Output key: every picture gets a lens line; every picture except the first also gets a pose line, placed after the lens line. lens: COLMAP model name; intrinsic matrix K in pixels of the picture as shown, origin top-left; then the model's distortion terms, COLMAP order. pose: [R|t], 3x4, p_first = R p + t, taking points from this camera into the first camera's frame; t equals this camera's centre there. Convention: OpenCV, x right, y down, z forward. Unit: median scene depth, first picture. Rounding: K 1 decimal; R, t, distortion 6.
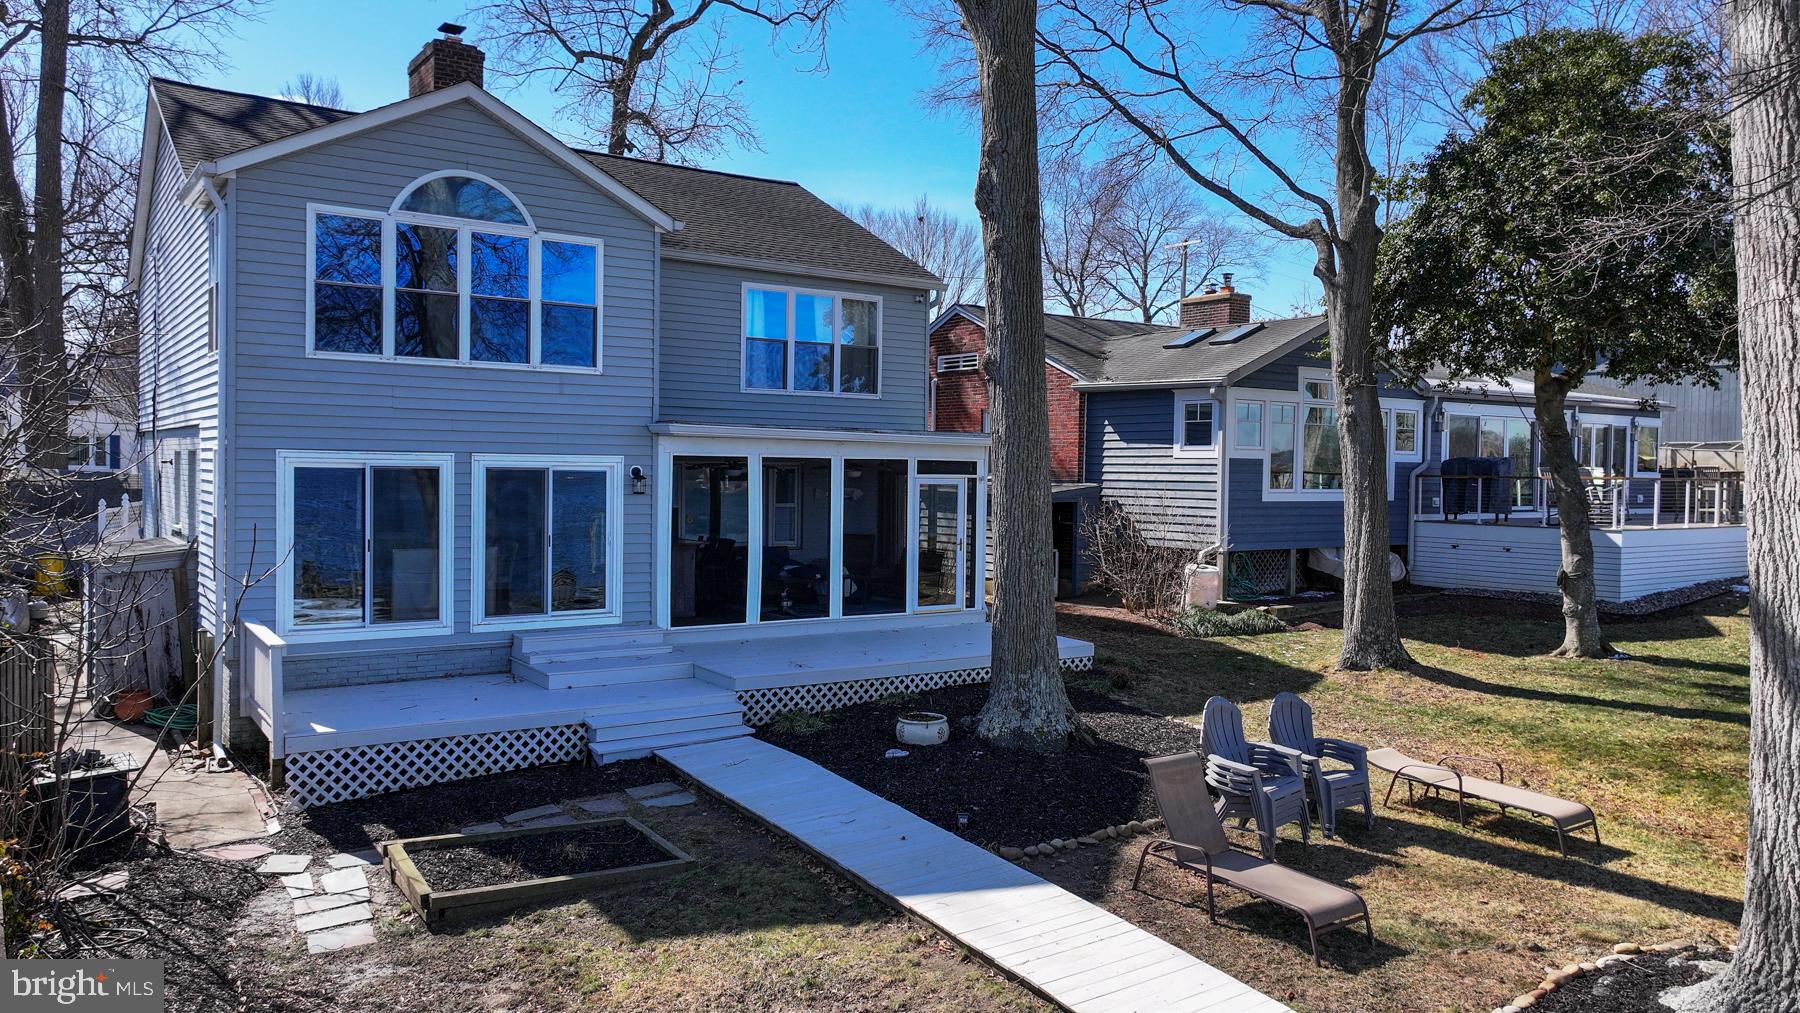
lens RADIAL K [[1267.0, 0, 902.7], [0, 1267.0, 506.7], [0, 0, 1]] dist [0.002602, 0.010257]
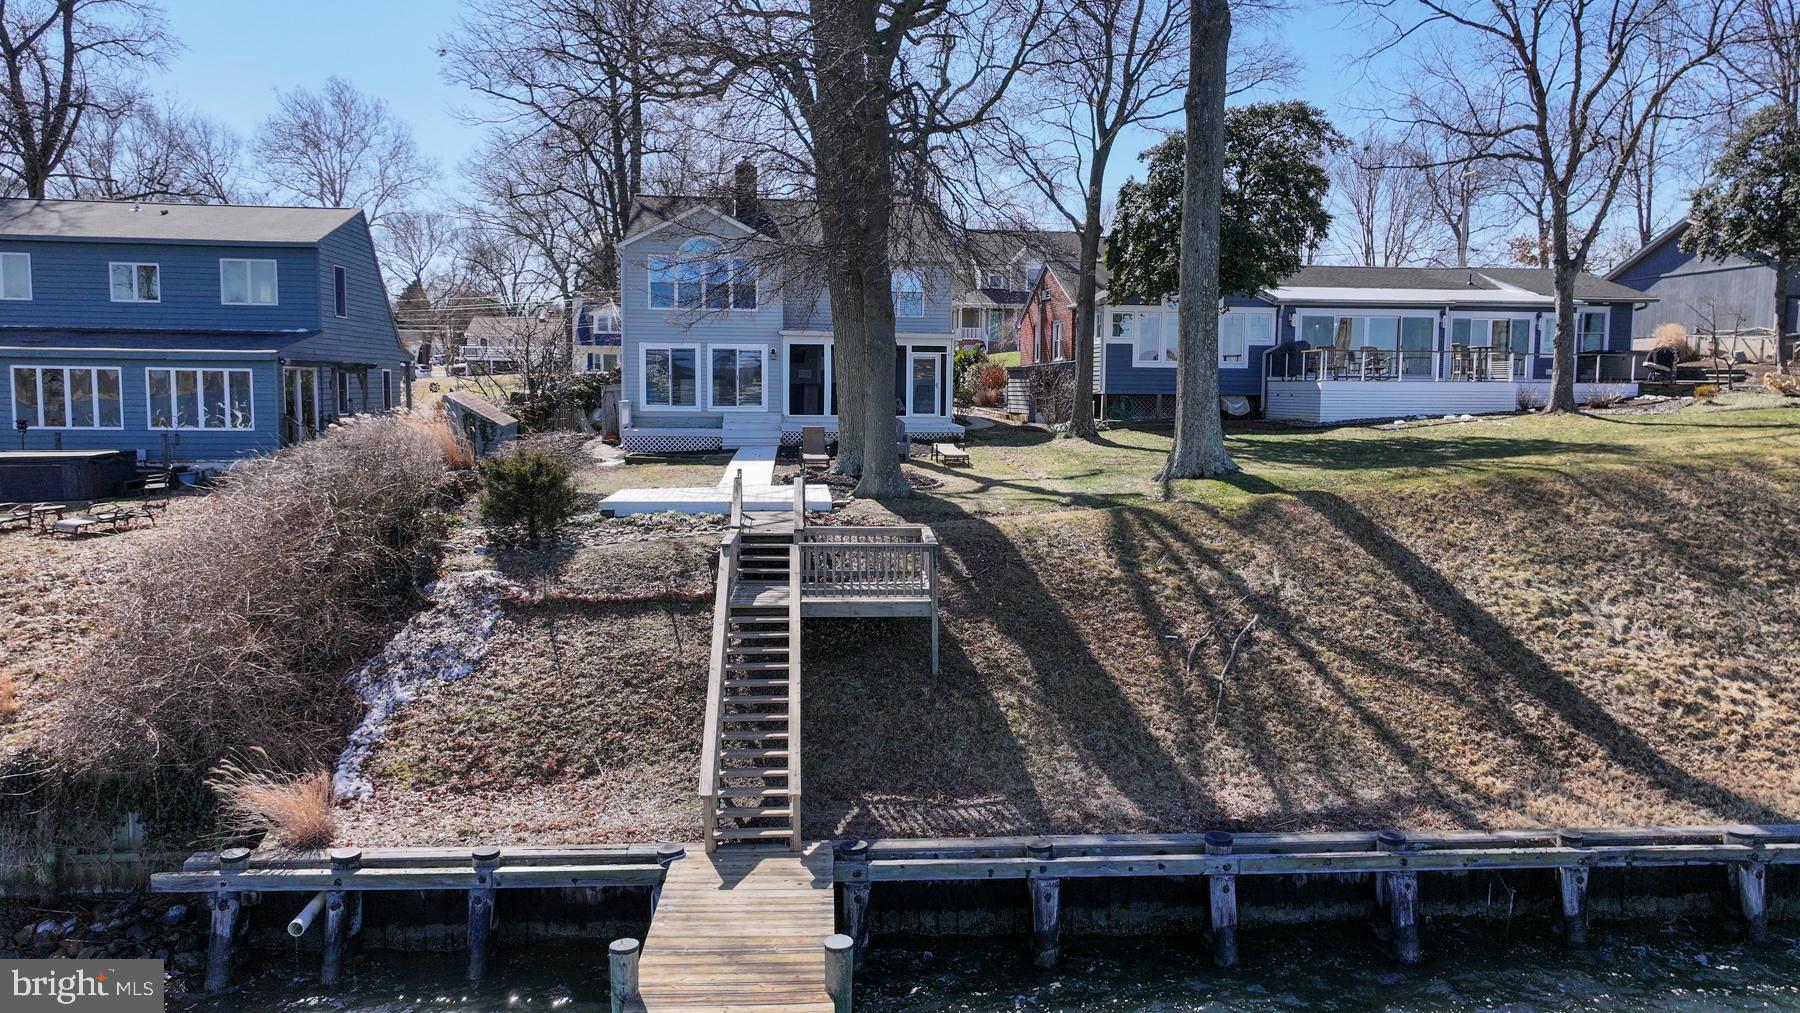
lens RADIAL K [[1267.0, 0, 898.8], [0, 1267.0, 502.7], [0, 0, 1]] dist [0.002602, 0.010257]
pose [[0.885362, 0.035834, -0.463520, 1.158488], [-0.010469, 0.998309, 0.057182, 0.124464], [0.464785, -0.045774, 0.884240, -1.082658]]
